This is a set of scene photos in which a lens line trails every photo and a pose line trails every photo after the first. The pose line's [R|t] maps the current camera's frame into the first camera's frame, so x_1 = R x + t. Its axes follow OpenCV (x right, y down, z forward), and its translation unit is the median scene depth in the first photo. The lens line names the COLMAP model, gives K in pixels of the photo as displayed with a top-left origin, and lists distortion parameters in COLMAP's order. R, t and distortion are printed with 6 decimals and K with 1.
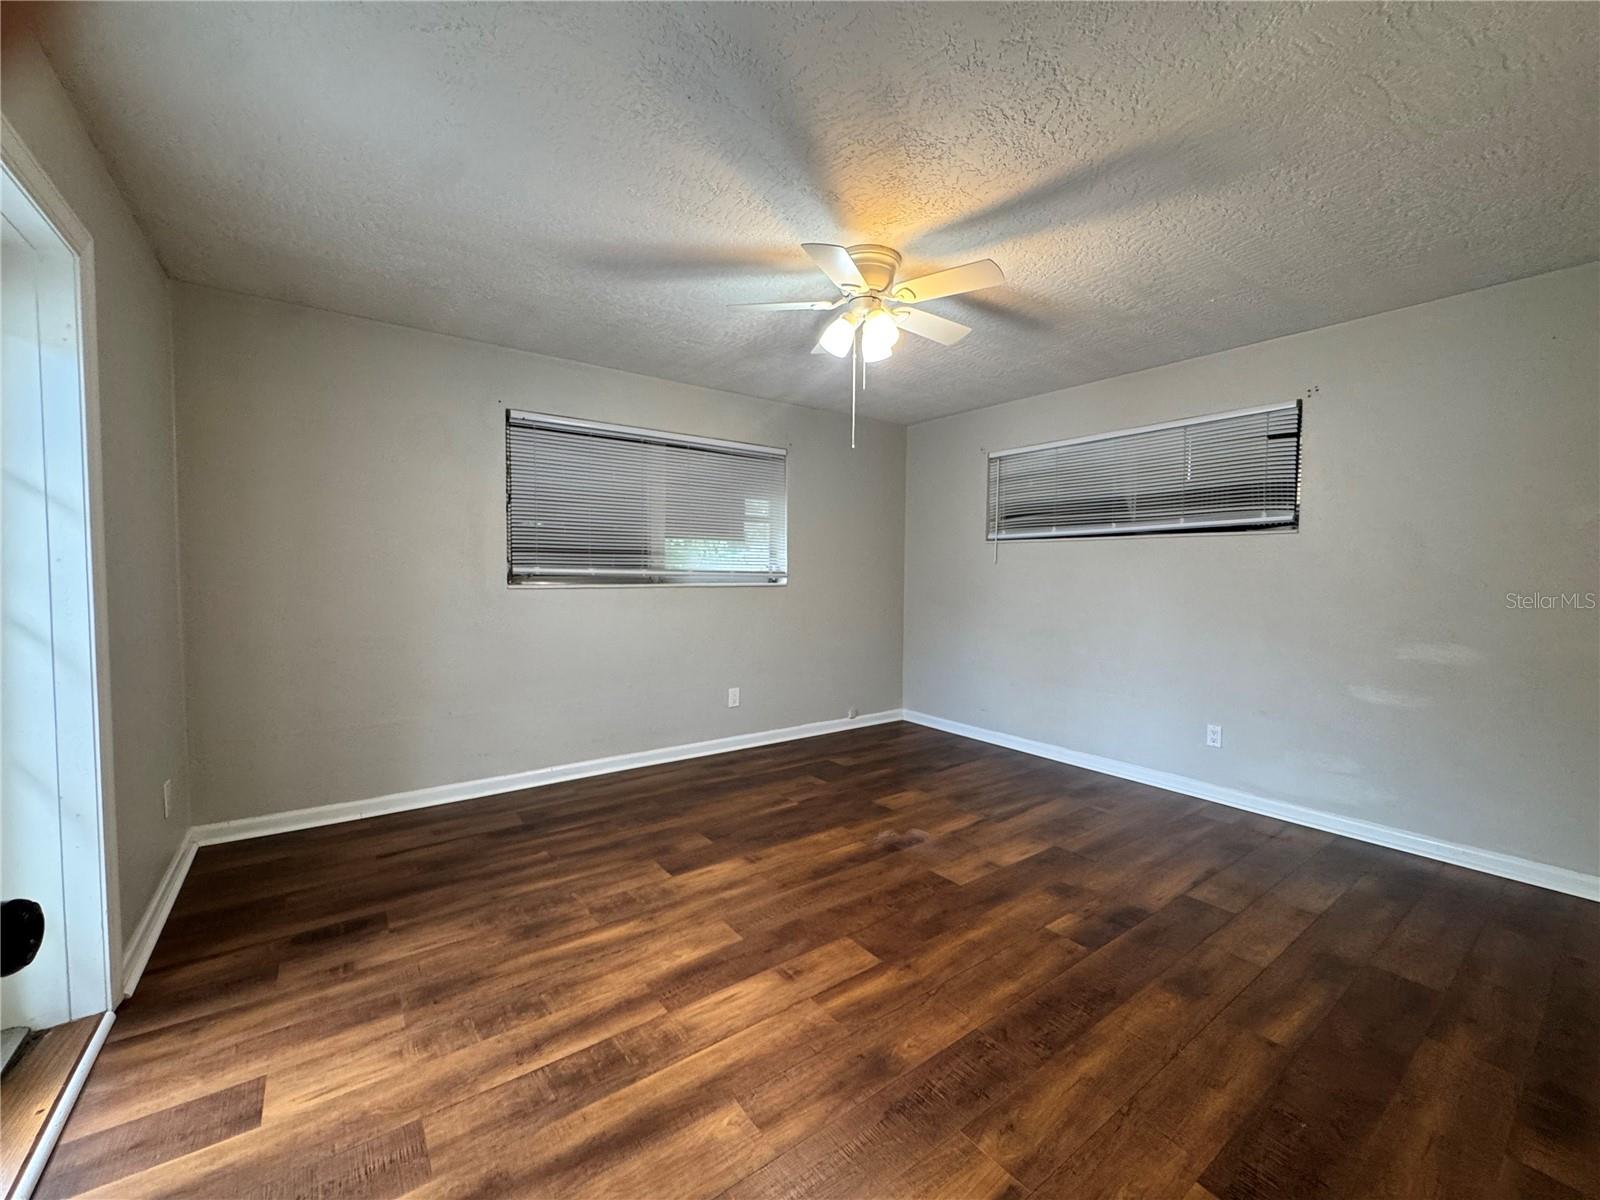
lens RADIAL K [[642.8, 0, 791.4], [0, 642.8, 608.1], [0, 0, 1]] dist [-0.007688, 0.001098]
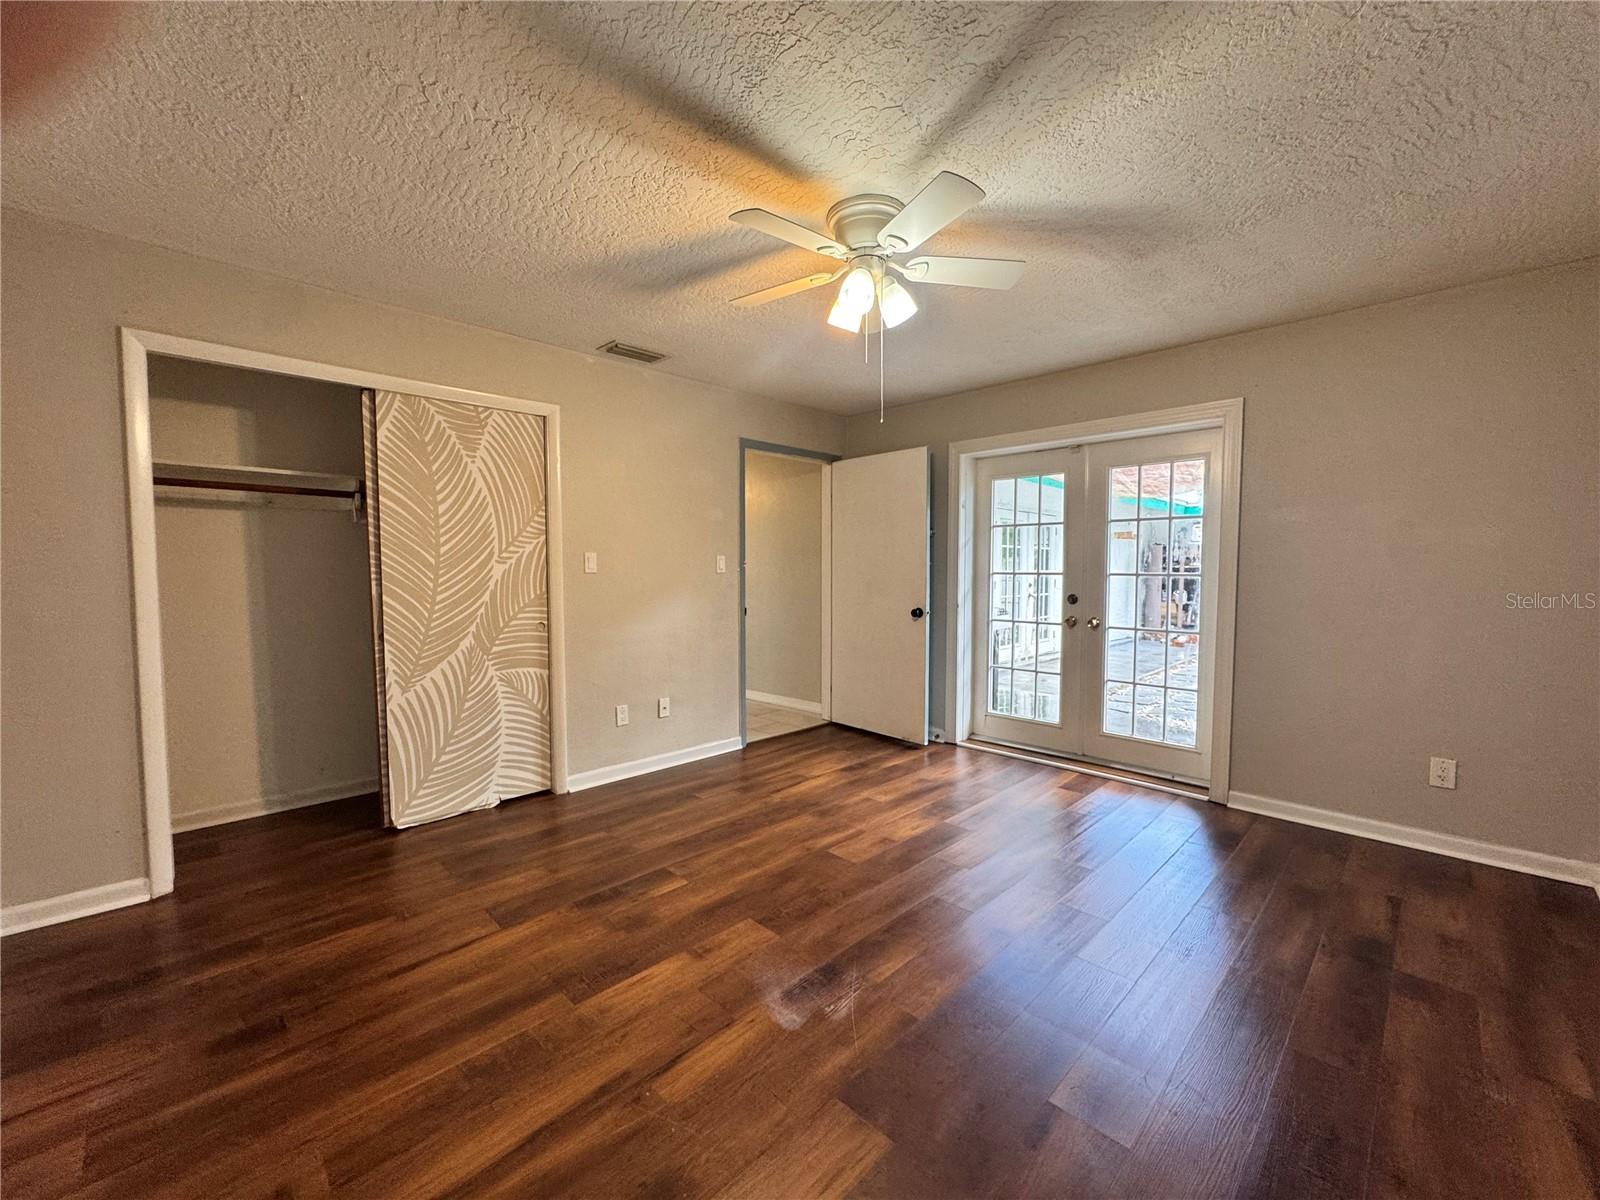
lens RADIAL K [[642.8, 0, 788.5], [0, 642.8, 595.8], [0, 0, 1]] dist [-0.007688, 0.001098]
pose [[-0.989742, -0.004958, -0.142777, 0.371437], [-0.019304, 0.994873, 0.099271, -0.118867], [0.141553, 0.101009, -0.984764, 2.013135]]
